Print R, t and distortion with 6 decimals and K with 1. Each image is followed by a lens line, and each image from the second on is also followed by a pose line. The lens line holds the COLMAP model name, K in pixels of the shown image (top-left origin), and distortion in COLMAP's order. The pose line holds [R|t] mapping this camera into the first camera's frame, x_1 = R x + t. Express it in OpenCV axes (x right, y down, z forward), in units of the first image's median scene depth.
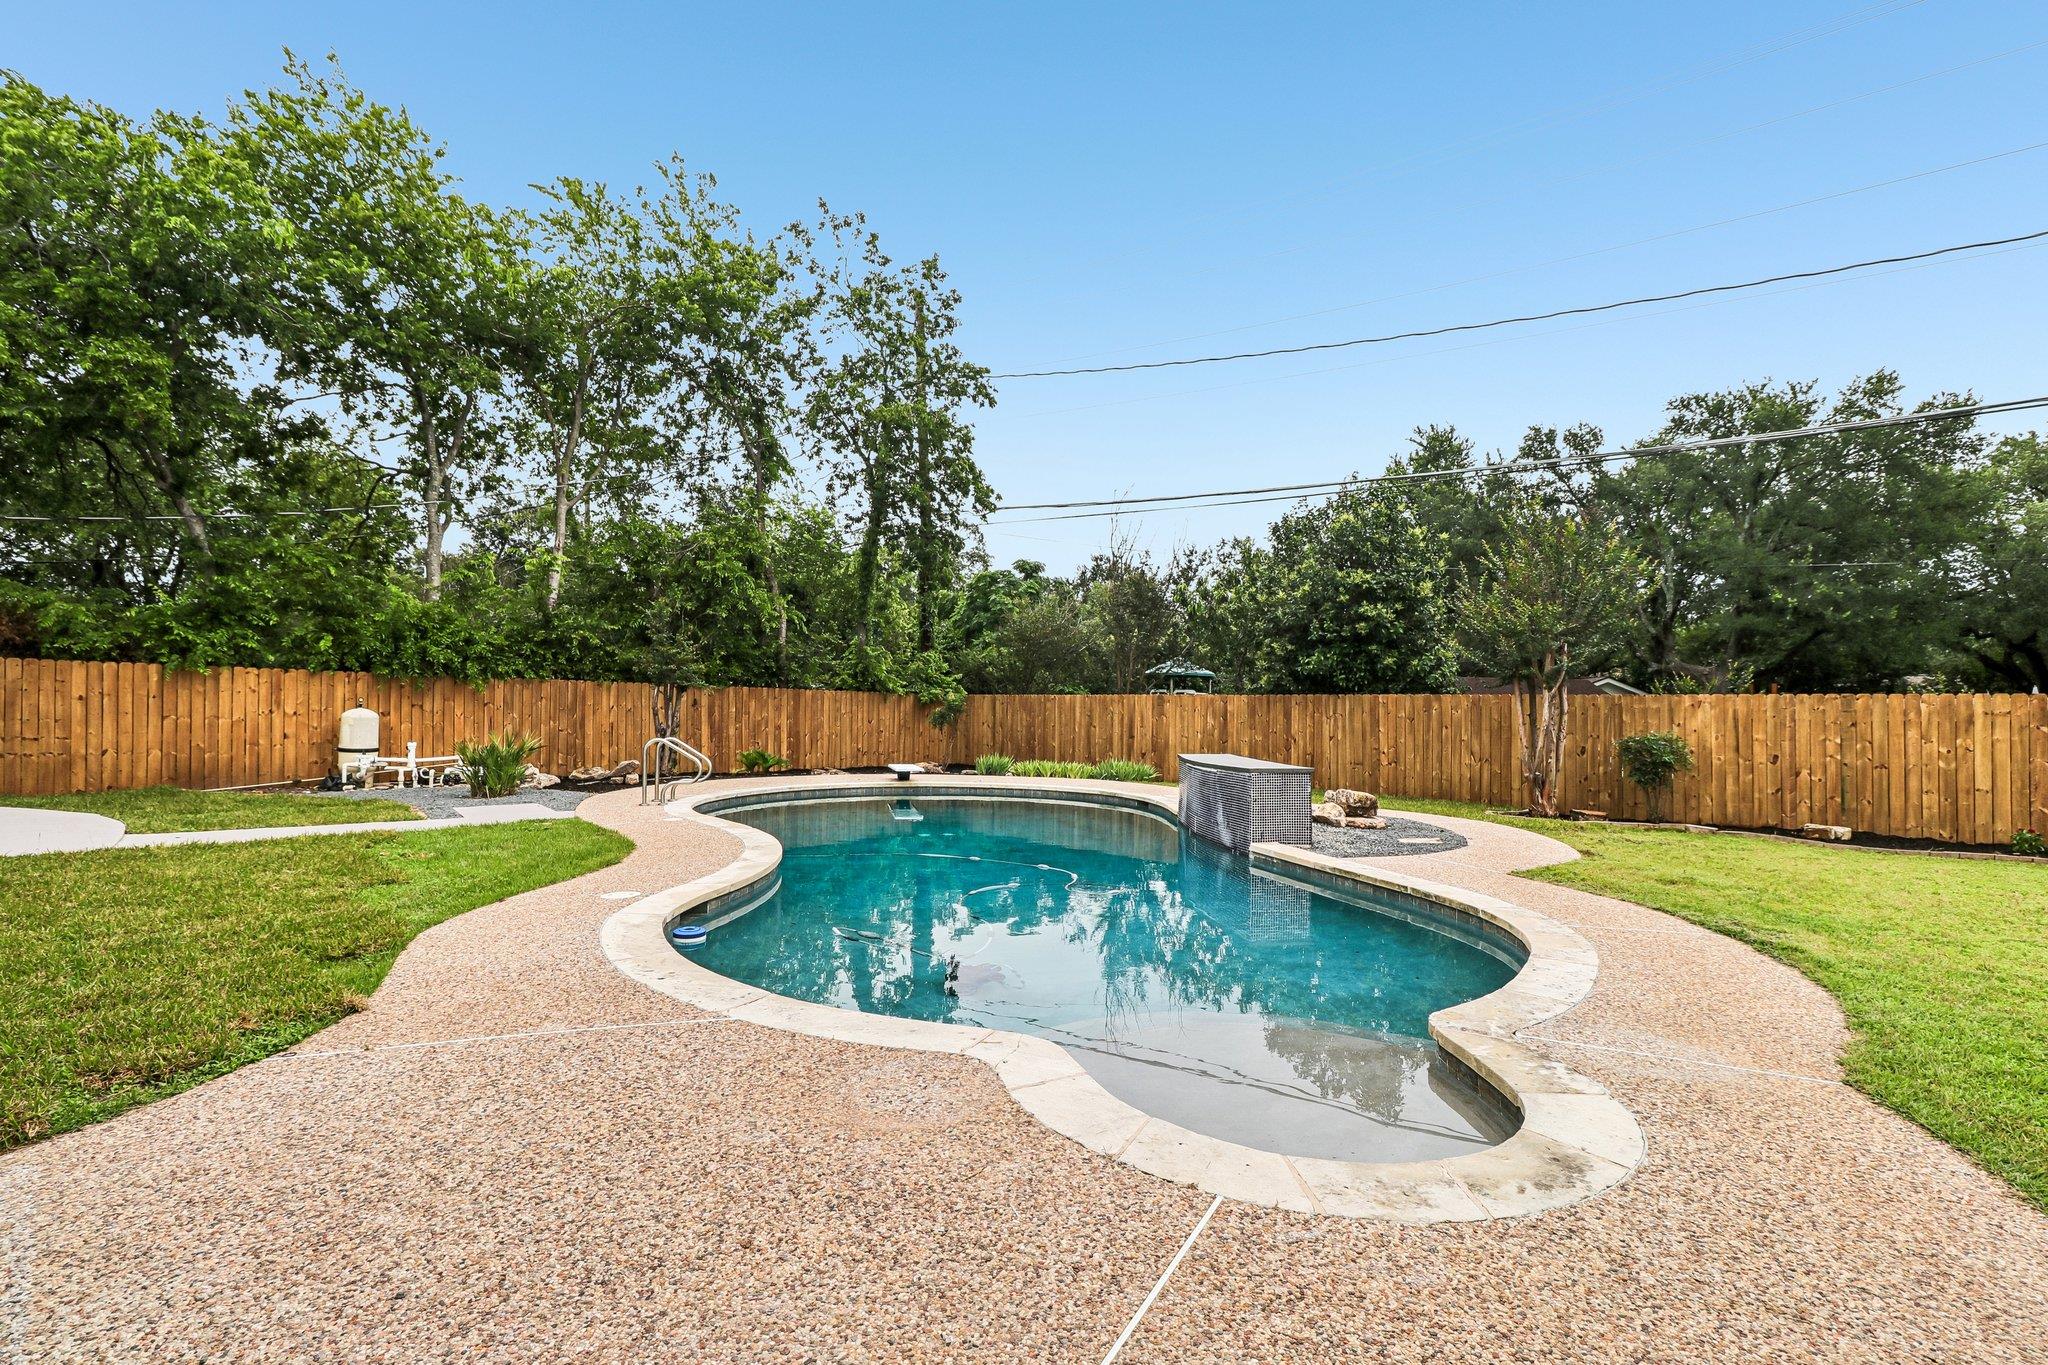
lens RADIAL K [[958.4, 0, 1032.5], [0, 958.4, 681.4], [0, 0, 1]] dist [0.000446, -0.001648]
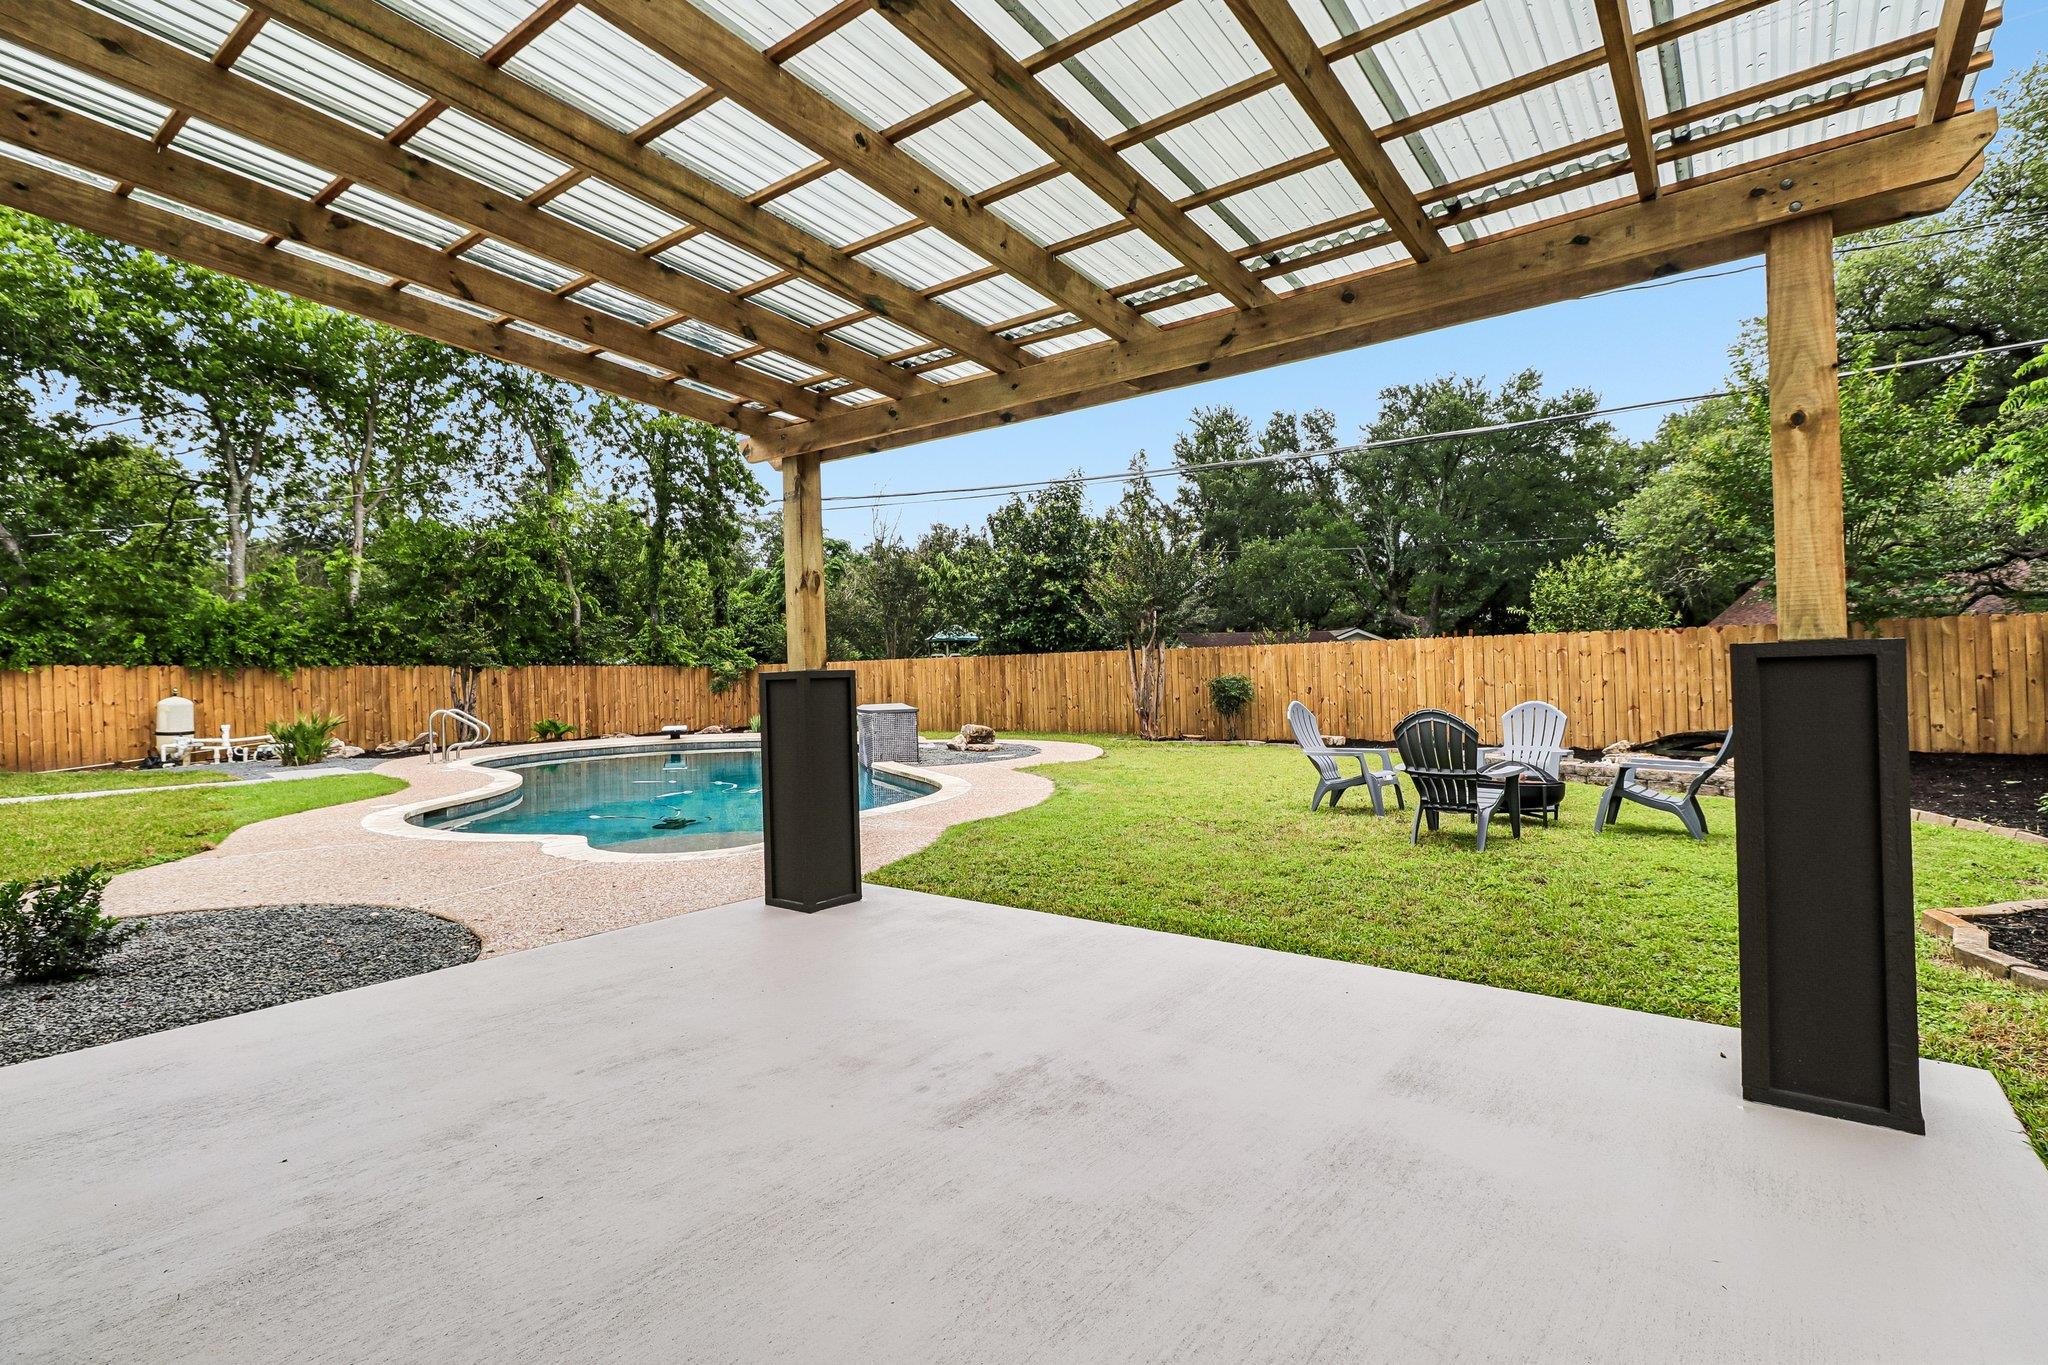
lens RADIAL K [[958.4, 0, 1015.3], [0, 958.4, 661.3], [0, 0, 1]] dist [0.000446, -0.001648]
pose [[0.992085, -0.037215, 0.119928, 0.138563], [0.035301, 0.999214, 0.018043, 0.000128], [-0.120505, -0.013666, 0.992619, -0.223670]]
